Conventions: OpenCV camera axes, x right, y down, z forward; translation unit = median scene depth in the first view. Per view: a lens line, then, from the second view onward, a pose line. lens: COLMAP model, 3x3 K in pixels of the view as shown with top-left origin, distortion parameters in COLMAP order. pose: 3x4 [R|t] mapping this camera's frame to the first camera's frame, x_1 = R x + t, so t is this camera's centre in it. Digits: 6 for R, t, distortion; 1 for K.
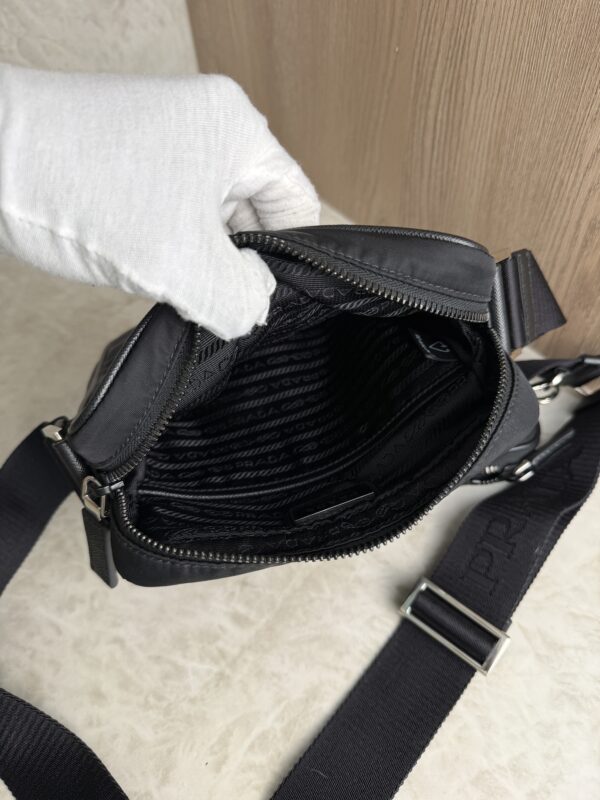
lens RADIAL K [[600.1, 0, 305.9], [0, 600.1, 400.3], [0, 0, 1]] dist [-0.035417, -0.004113]
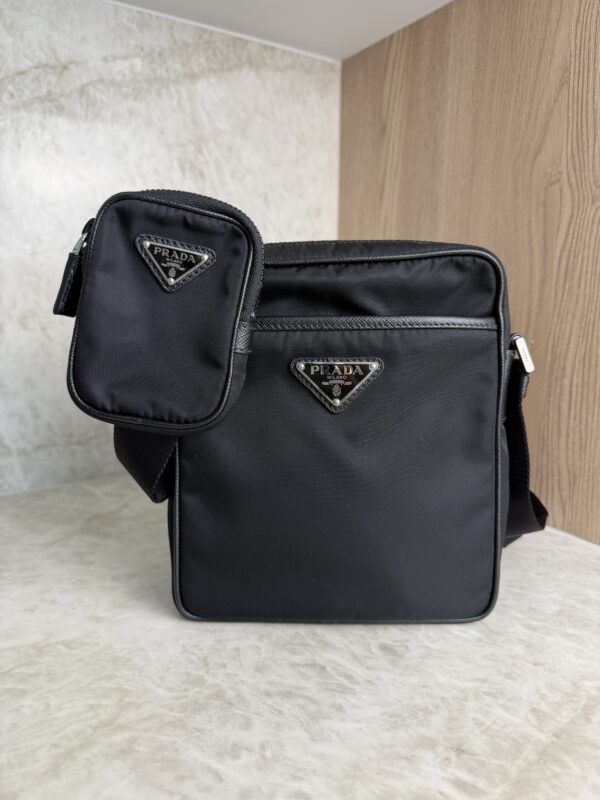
lens RADIAL K [[591.9, 0, 300.0], [0, 591.9, 400.0], [0, 0, 1]] dist [-0.026127, 0.003109]
pose [[0.994084, 0.078729, -0.074821, -0.302301], [-0.108603, 0.728794, -0.676066, 0.535888], [0.001303, 0.680192, 0.733033, 0.141747]]
